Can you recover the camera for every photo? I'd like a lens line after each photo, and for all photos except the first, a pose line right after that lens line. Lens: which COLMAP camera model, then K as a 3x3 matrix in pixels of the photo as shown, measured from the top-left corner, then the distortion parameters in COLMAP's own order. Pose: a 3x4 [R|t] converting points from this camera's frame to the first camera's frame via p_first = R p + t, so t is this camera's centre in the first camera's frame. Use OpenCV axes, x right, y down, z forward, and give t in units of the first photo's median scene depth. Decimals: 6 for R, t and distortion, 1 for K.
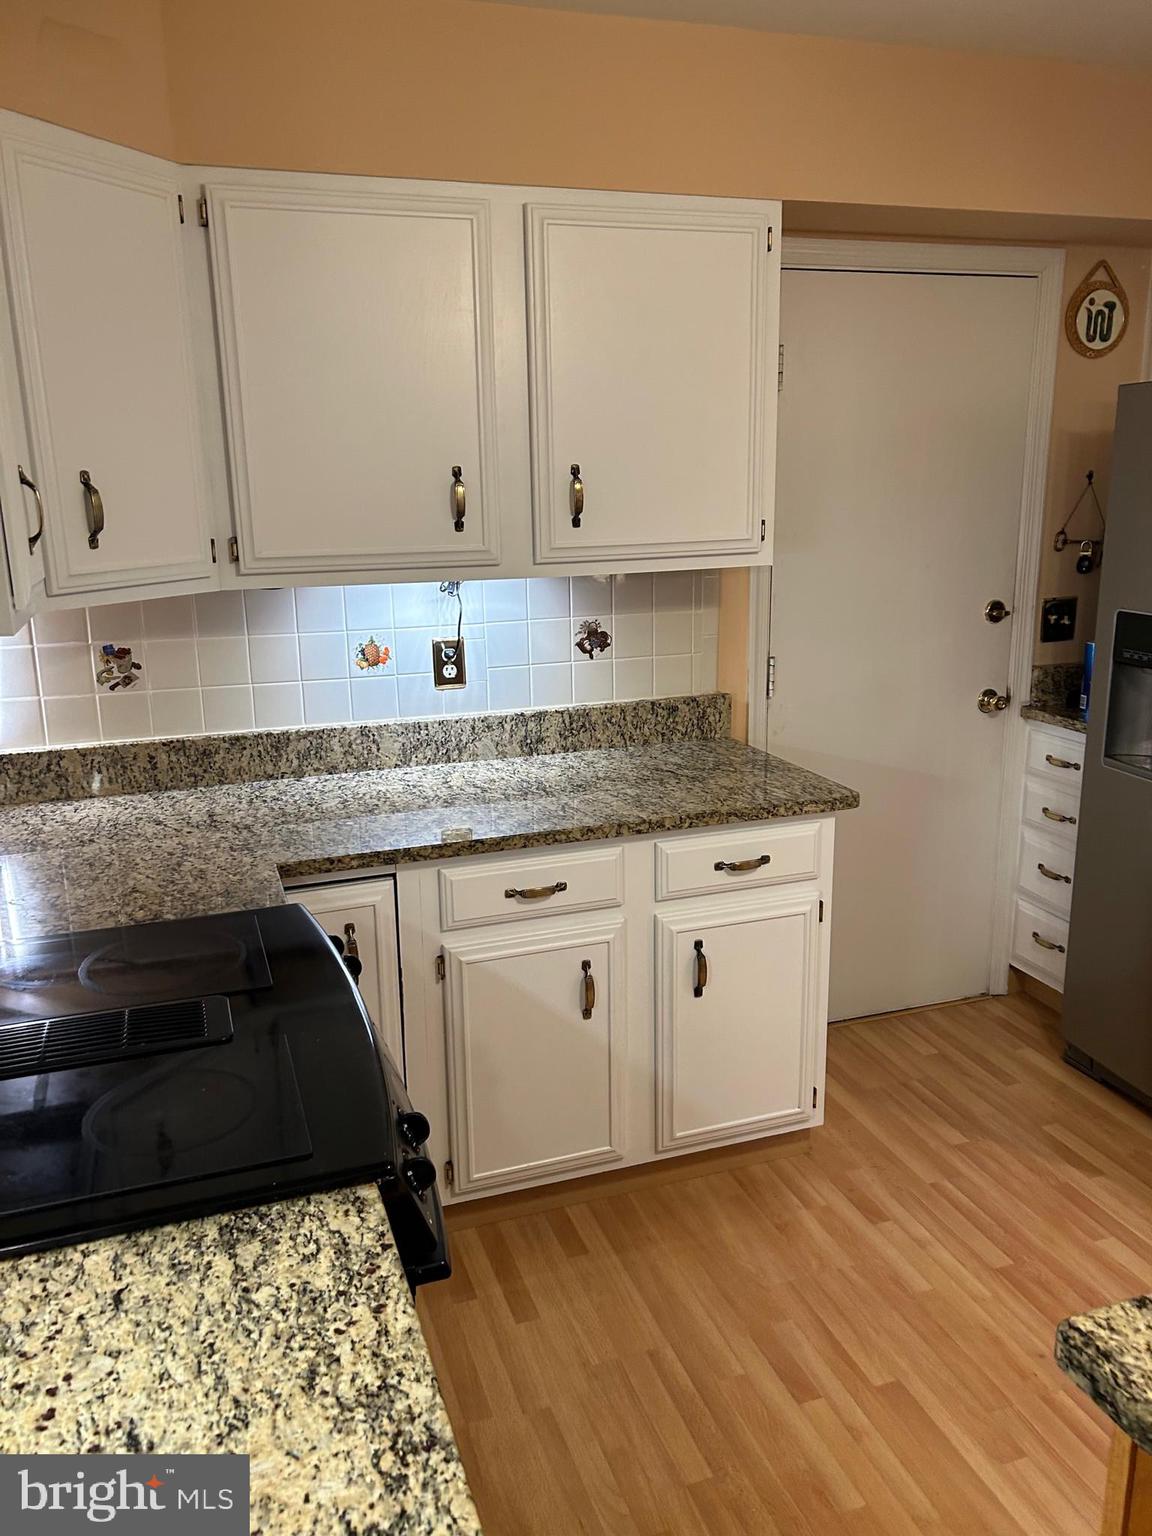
lens RADIAL K [[1154.5, 0, 567.0], [0, 1154.5, 767.1], [0, 0, 1]] dist [0.065329, -0.076544]
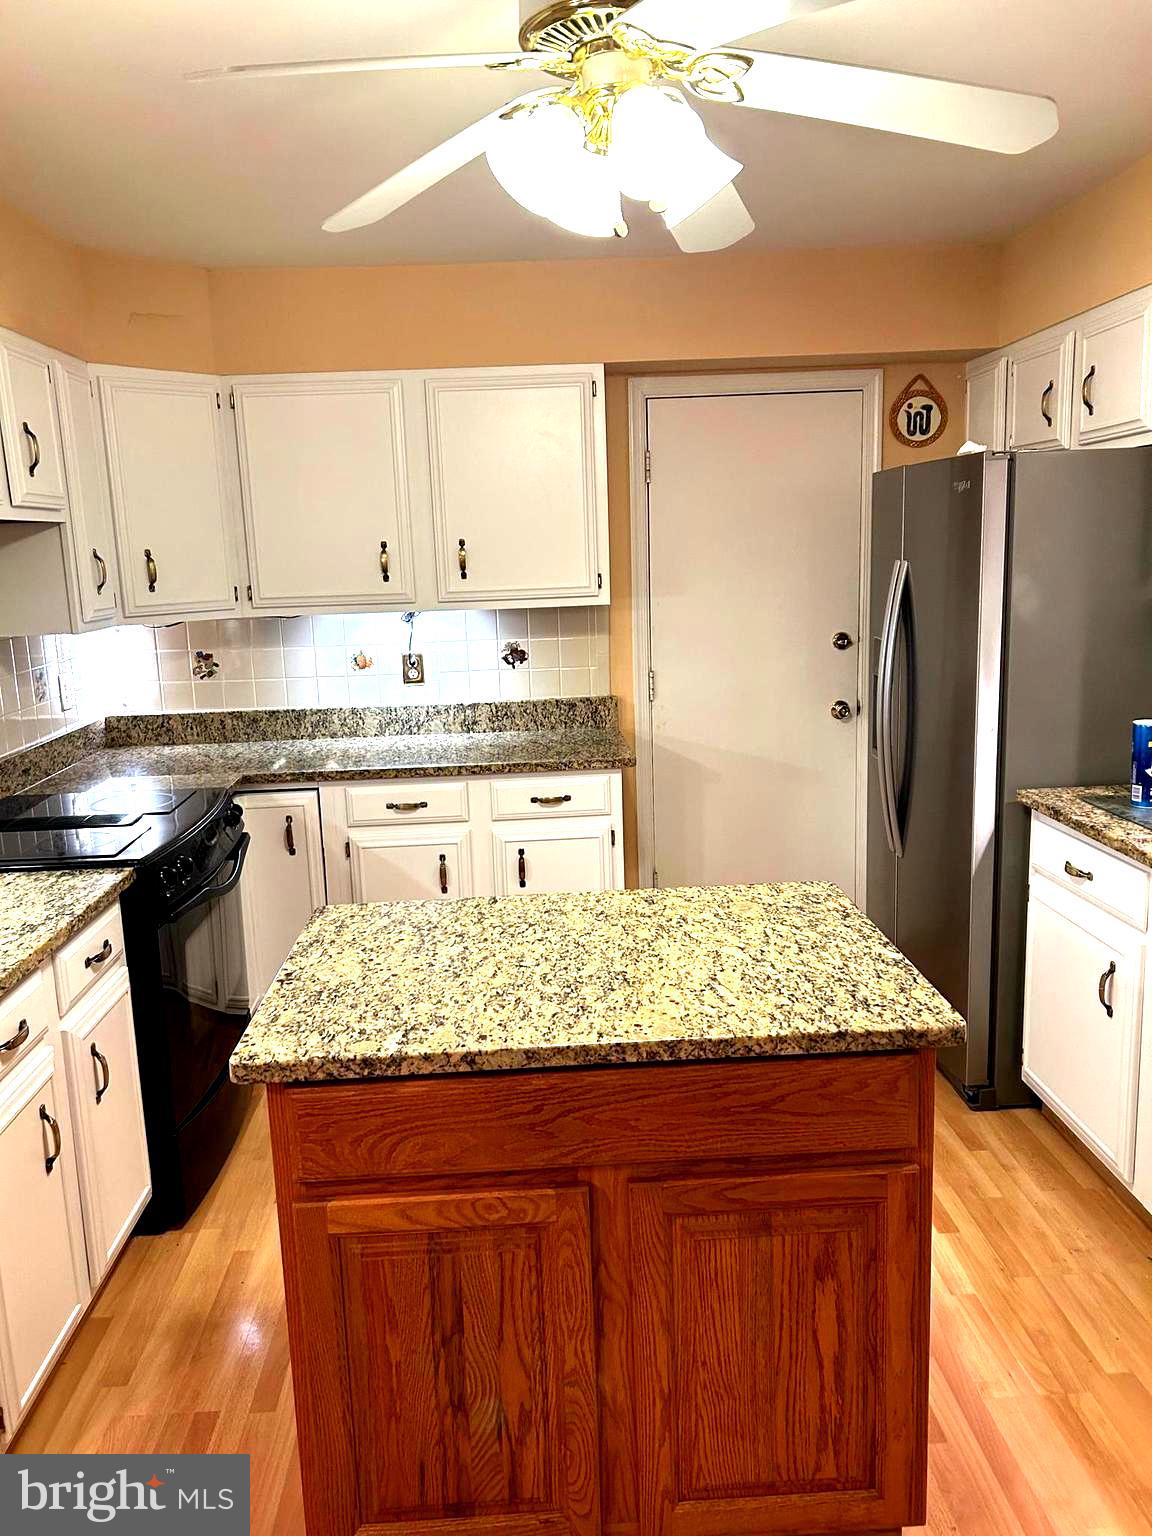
lens RADIAL K [[1154.5, 0, 565.8], [0, 1154.5, 772.6], [0, 0, 1]] dist [0.065329, -0.076544]
pose [[0.958532, 0.040479, -0.282095, 0.557671], [-0.051636, 0.998146, -0.032225, 0.089813], [0.280267, 0.045455, 0.958845, -0.412081]]
